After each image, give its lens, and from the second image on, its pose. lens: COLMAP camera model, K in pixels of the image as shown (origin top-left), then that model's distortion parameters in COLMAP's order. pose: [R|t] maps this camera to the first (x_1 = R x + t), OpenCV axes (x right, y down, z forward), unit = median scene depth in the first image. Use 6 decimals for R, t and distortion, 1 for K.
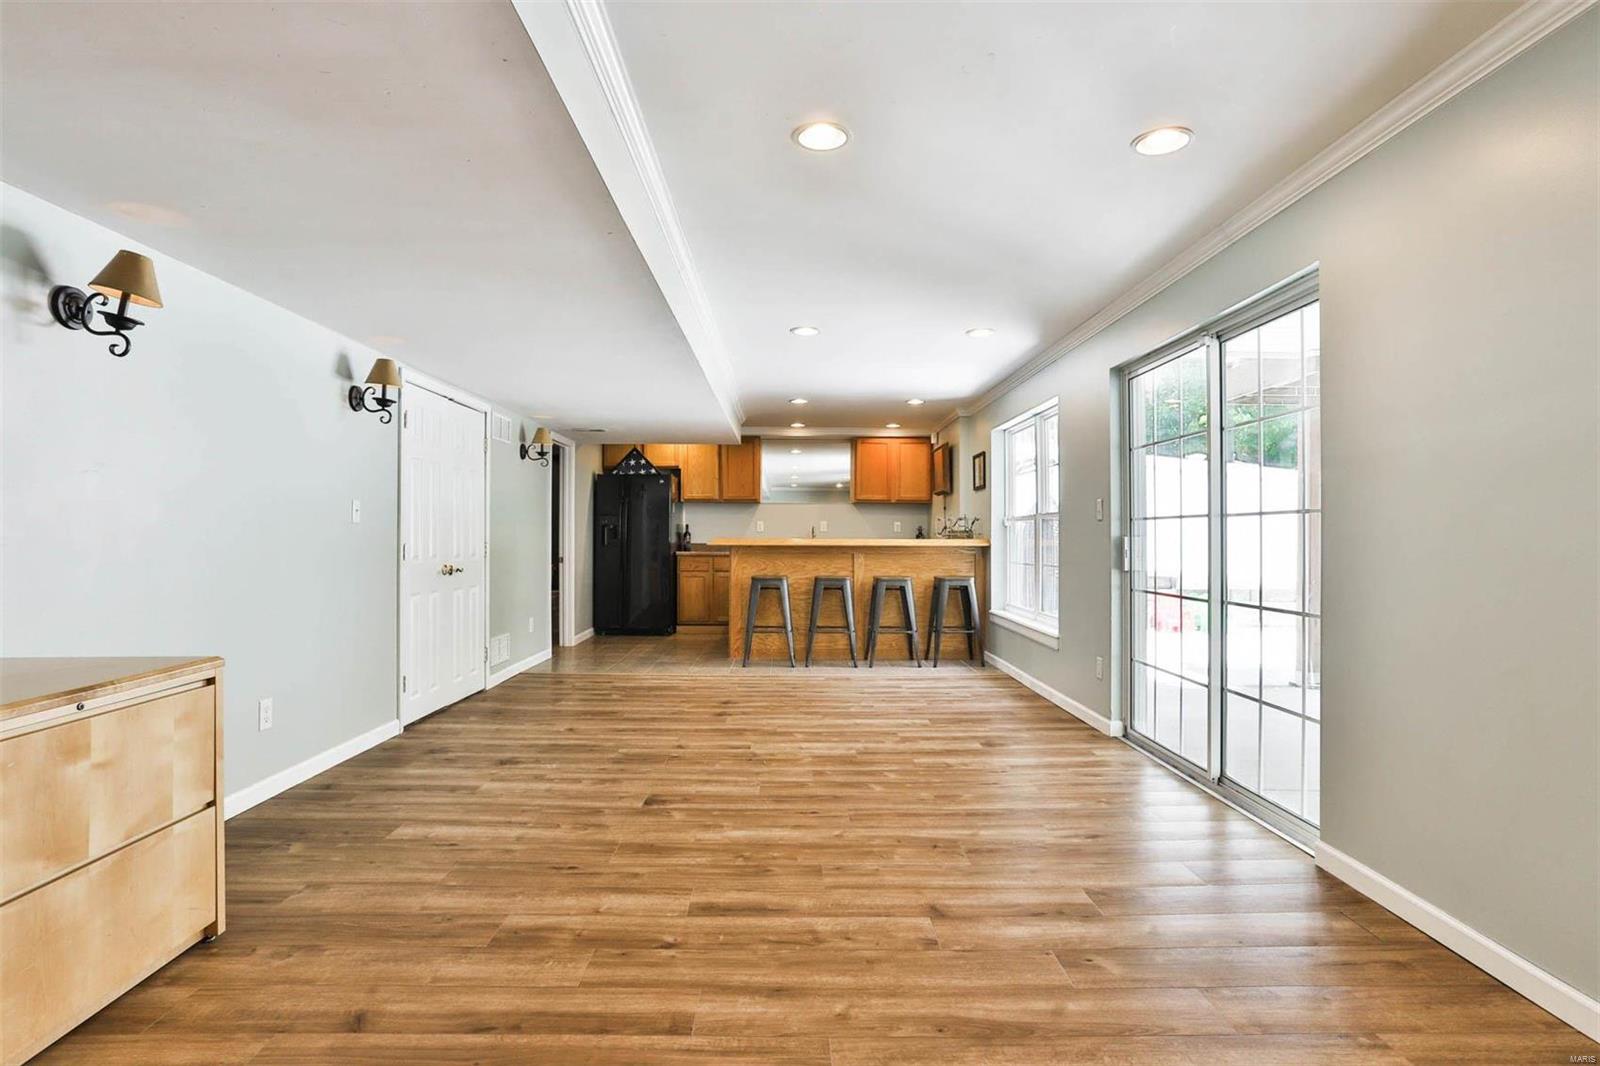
lens RADIAL K [[826.1, 0, 791.7], [0, 826.1, 530.4], [0, 0, 1]] dist [-0.057731, 0.035244]
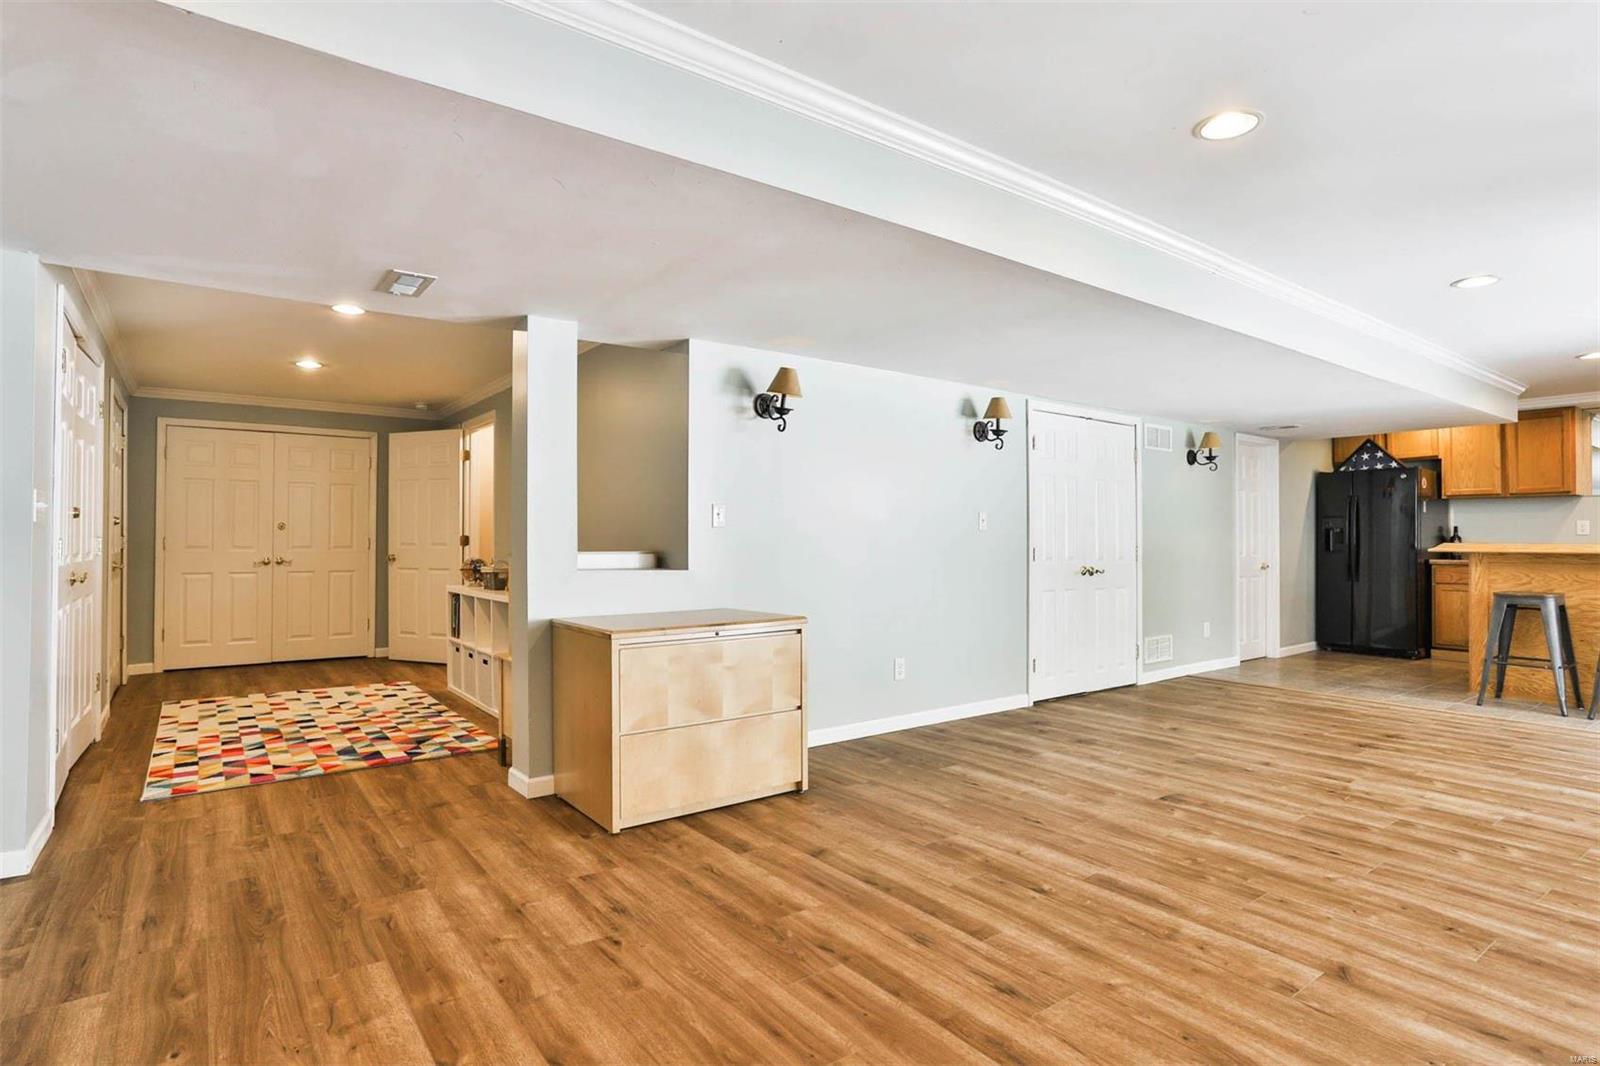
lens RADIAL K [[826.1, 0, 791.7], [0, 826.1, 530.4], [0, 0, 1]] dist [-0.057731, 0.035244]
pose [[0.587120, -0.011349, -0.809420, 0.294683], [0.005759, 0.999935, -0.009843, 0.001789], [0.809479, 0.001118, 0.587147, 0.013440]]
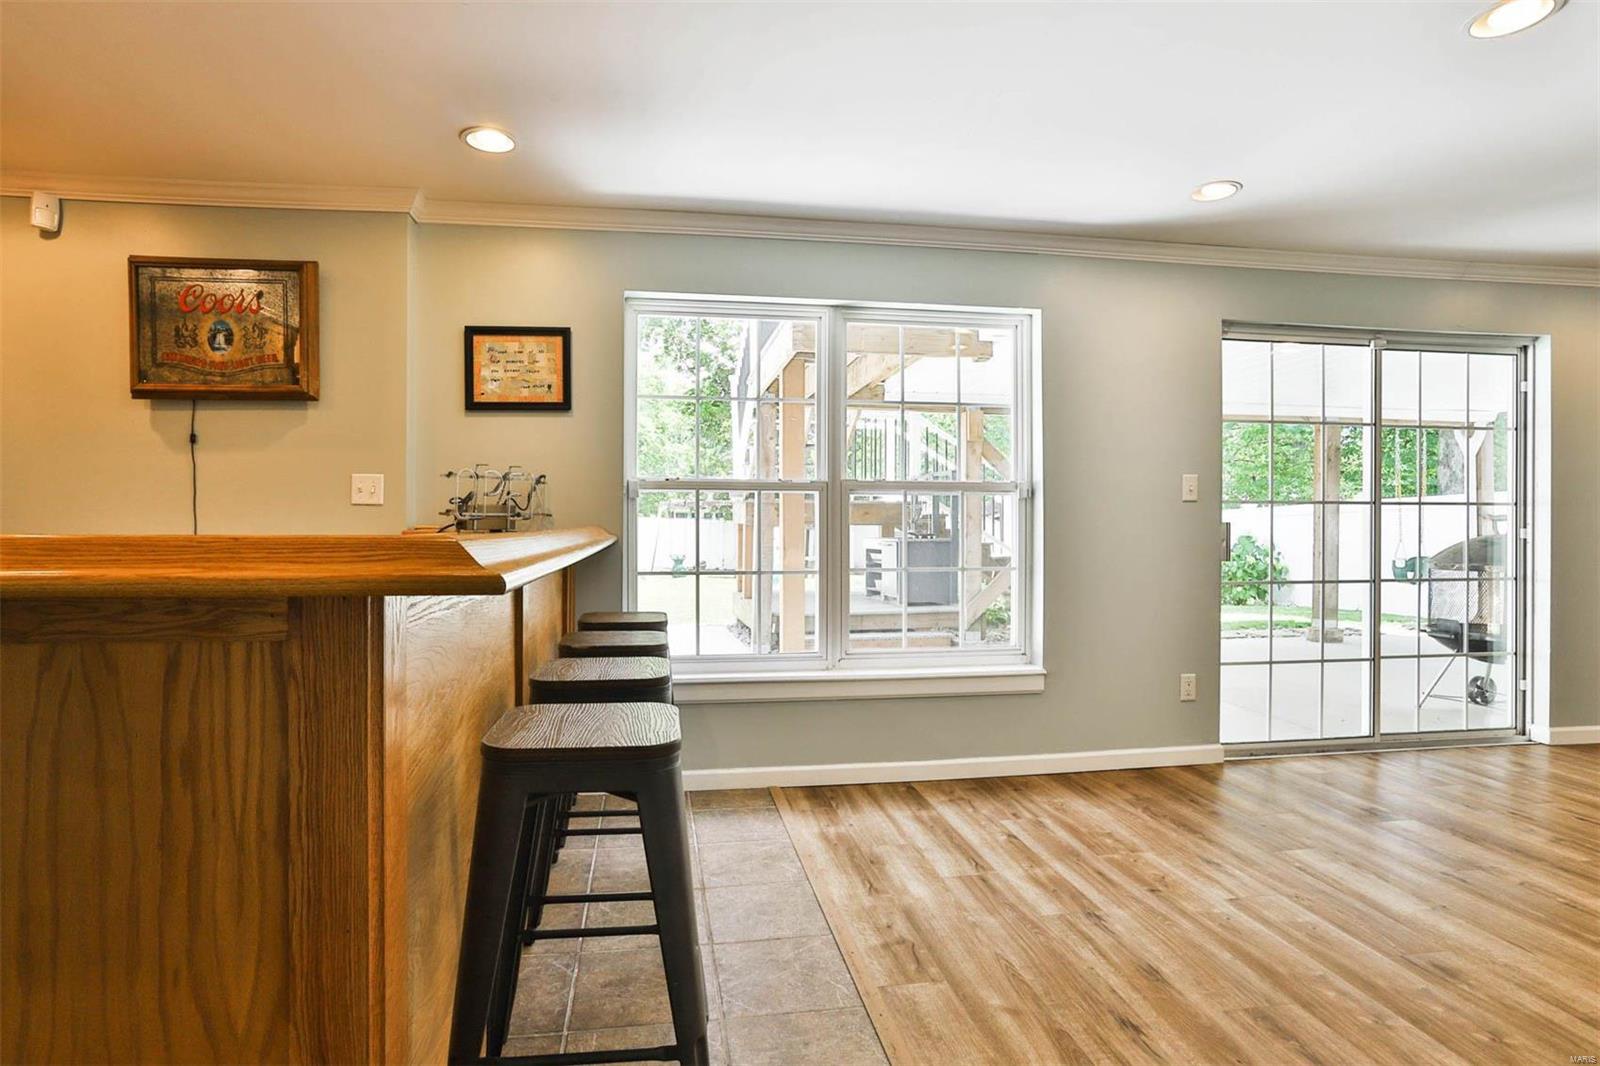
lens RADIAL K [[826.1, 0, 791.7], [0, 826.1, 530.4], [0, 0, 1]] dist [-0.057731, 0.035244]
pose [[-0.159182, -0.009179, 0.987207, -0.375772], [-0.009129, 0.999928, 0.007825, 0.013158], [-0.987207, -0.007767, -0.159254, 1.626685]]
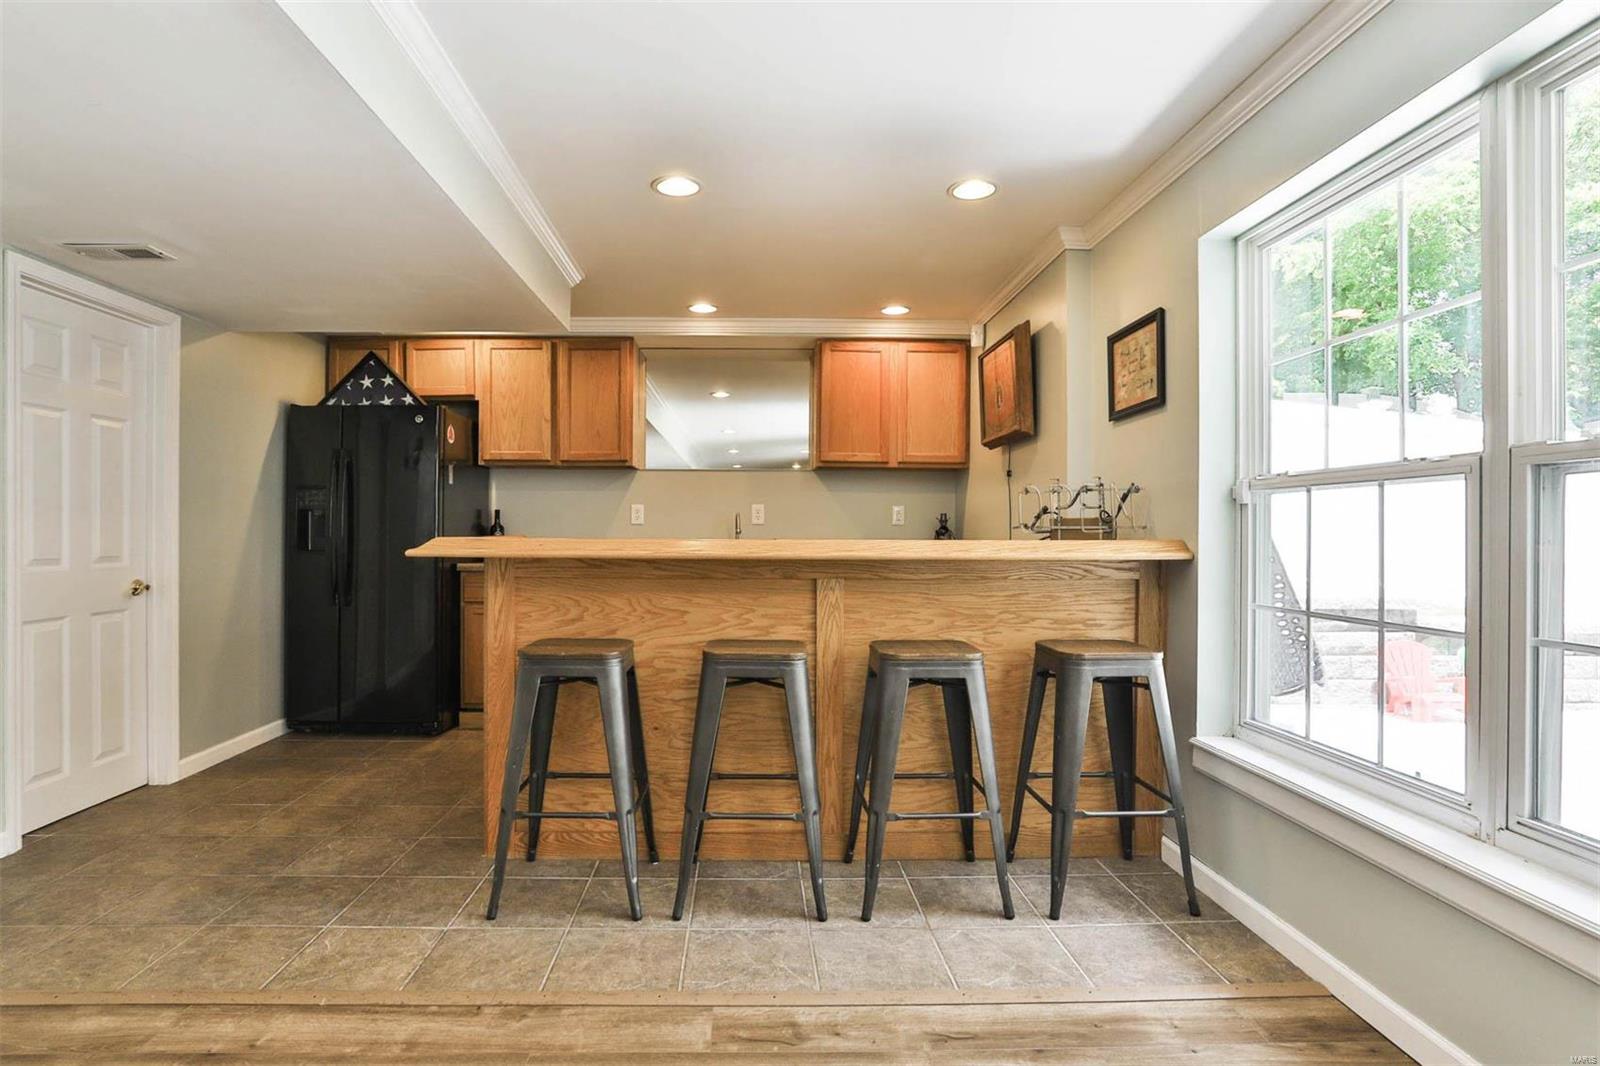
lens RADIAL K [[828.9, 0, 733.2], [0, 828.9, 534.9], [0, 0, 1]] dist [-0.088603, 0.036807]
pose [[0.999727, 0.002966, -0.023195, 0.079290], [-0.002770, 0.999961, 0.008445, 0.009063], [0.023219, -0.008378, 0.999695, 1.070090]]
